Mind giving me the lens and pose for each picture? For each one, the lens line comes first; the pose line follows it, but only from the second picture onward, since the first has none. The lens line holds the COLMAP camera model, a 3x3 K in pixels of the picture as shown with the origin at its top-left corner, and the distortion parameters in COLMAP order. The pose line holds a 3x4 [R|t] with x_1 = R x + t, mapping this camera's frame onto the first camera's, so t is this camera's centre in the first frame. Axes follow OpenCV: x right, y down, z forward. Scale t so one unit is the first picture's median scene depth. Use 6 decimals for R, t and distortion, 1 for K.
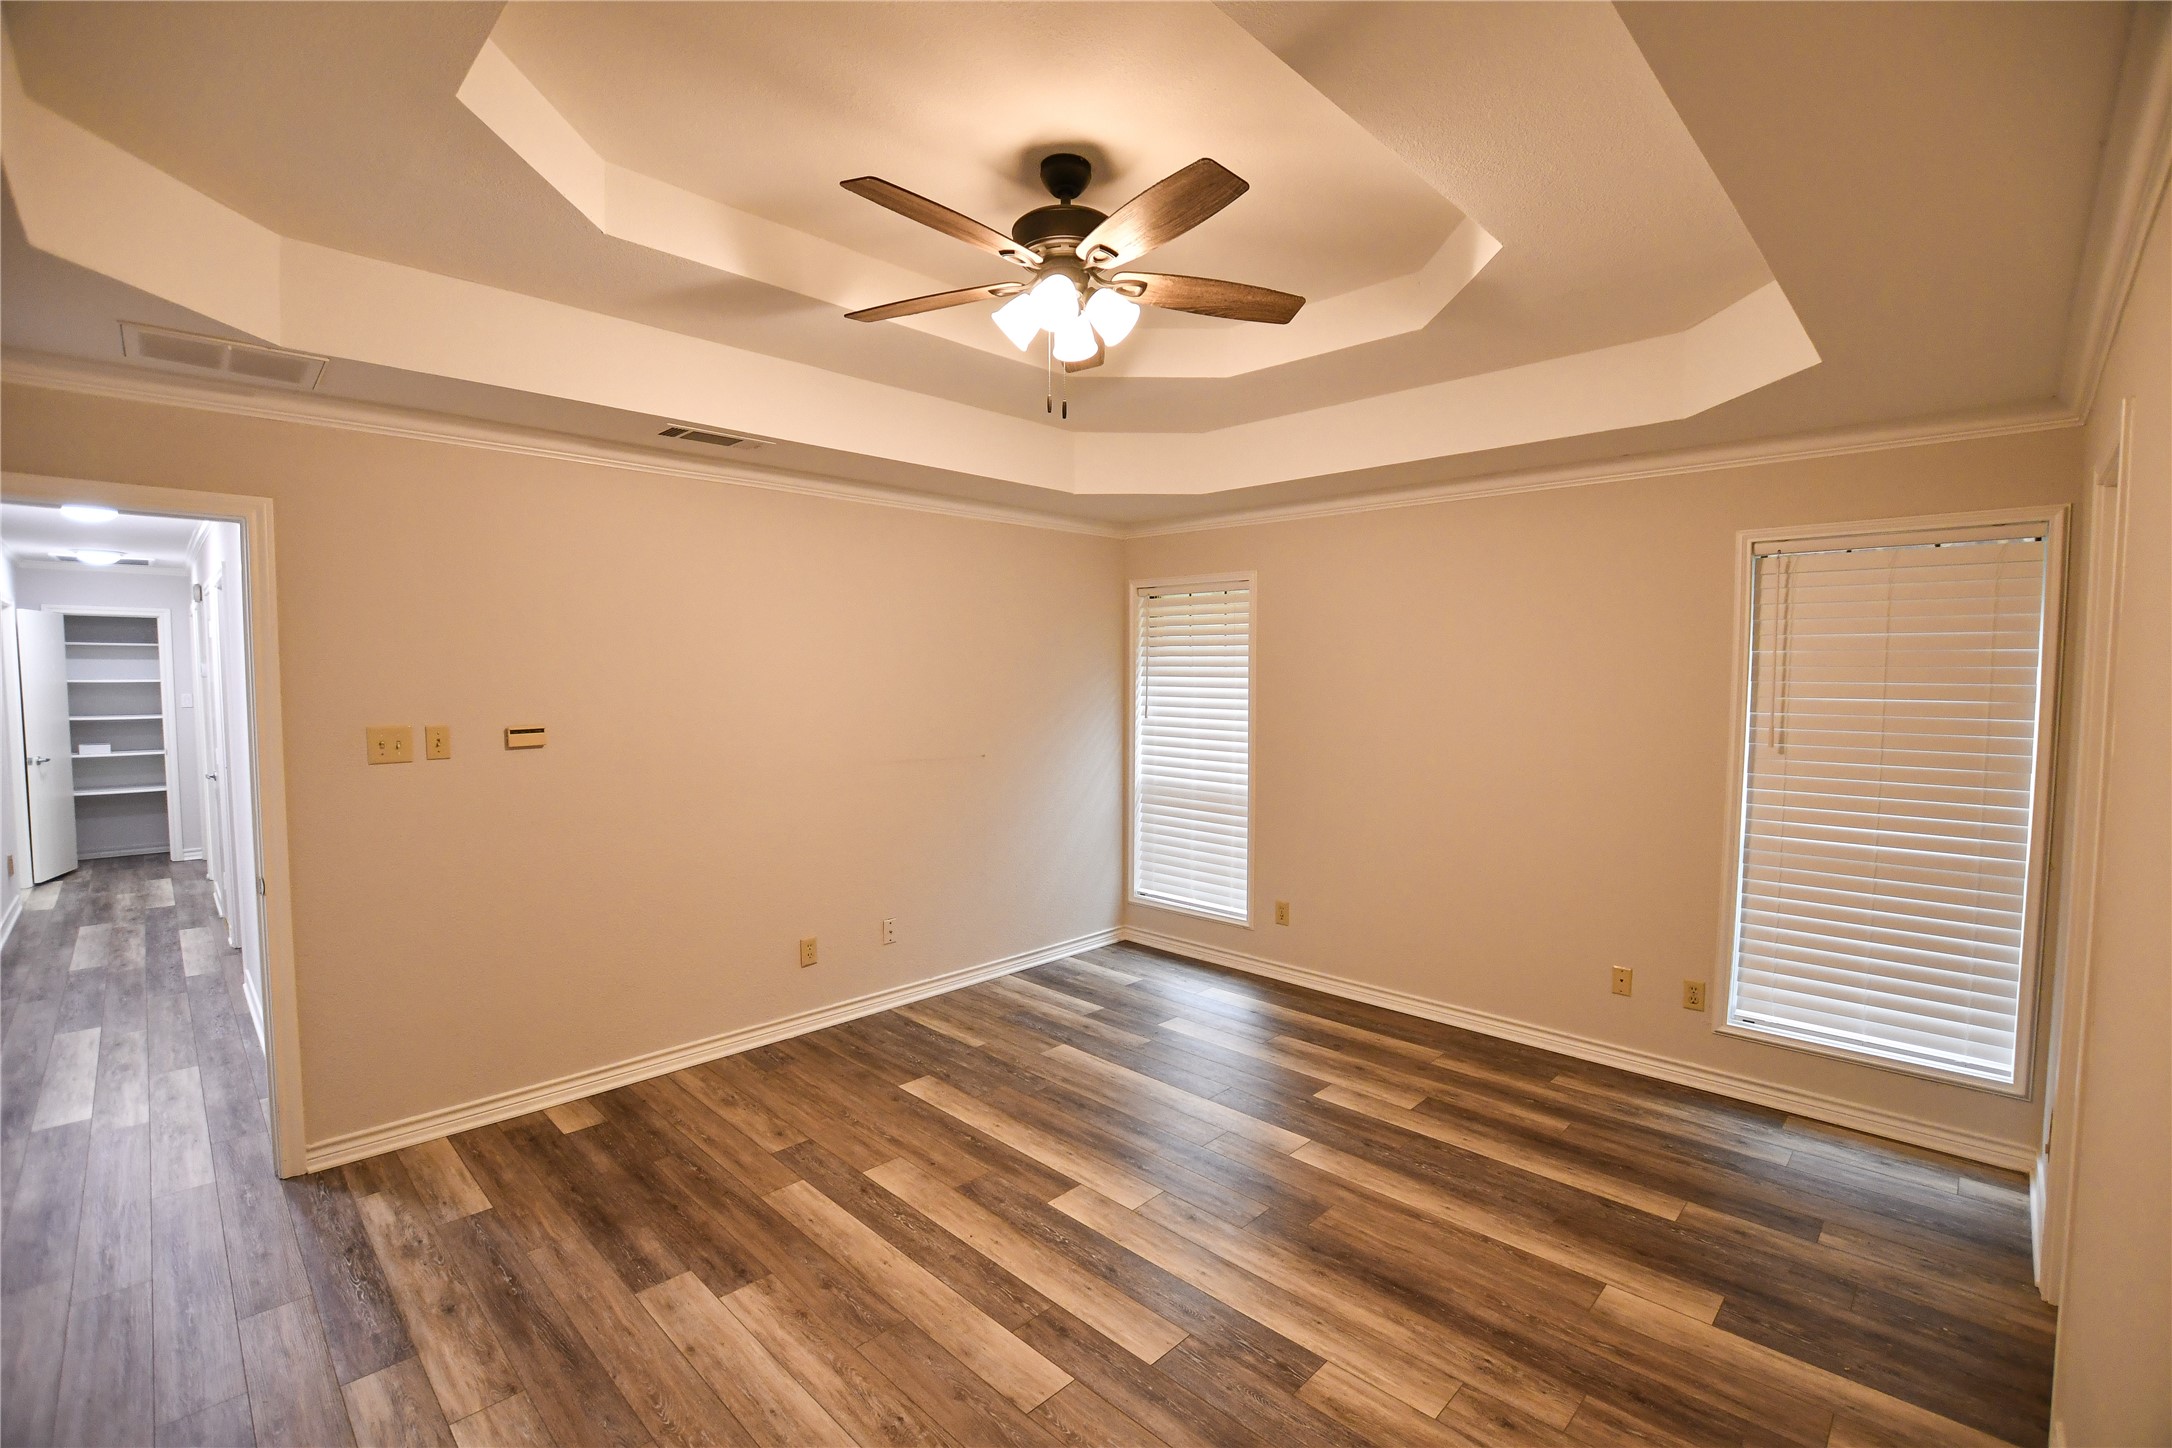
lens RADIAL K [[955.2, 0, 1102.7], [0, 955.2, 731.8], [0, 0, 1]] dist [-0.032733, 0.002326]
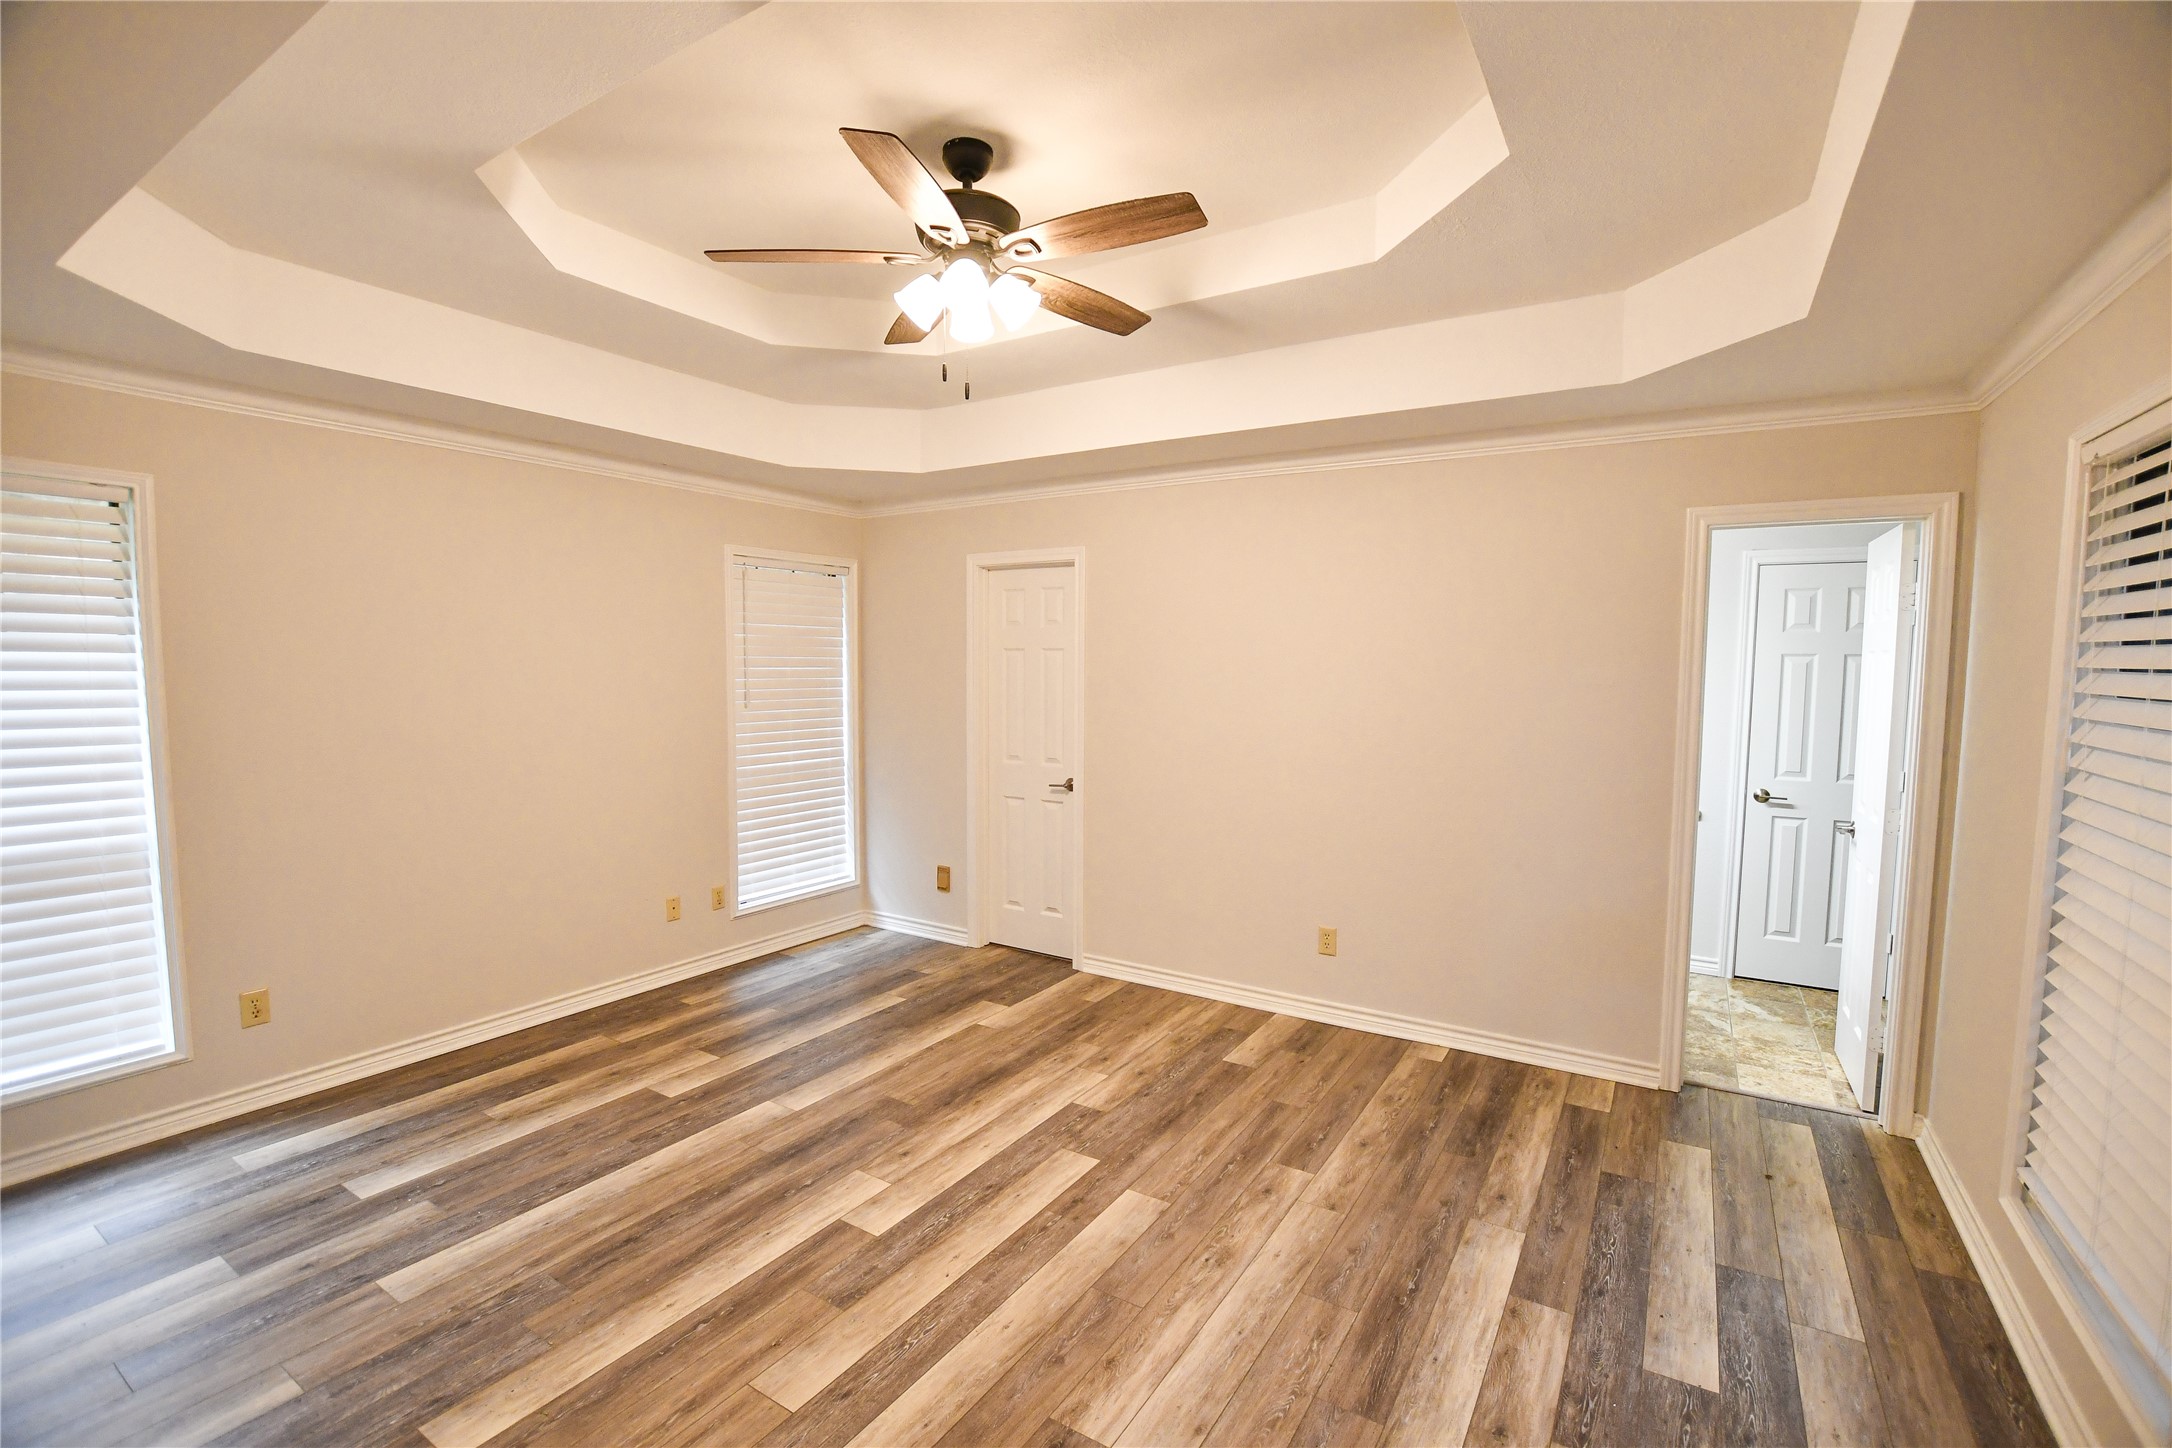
lens RADIAL K [[955.2, 0, 1086.4], [0, 955.2, 729.1], [0, 0, 1]] dist [-0.032733, 0.002326]
pose [[-0.201988, -0.074288, 0.976566, -0.958640], [0.050602, 0.994996, 0.086156, -0.051189], [-0.978080, 0.066819, -0.197218, 0.968110]]
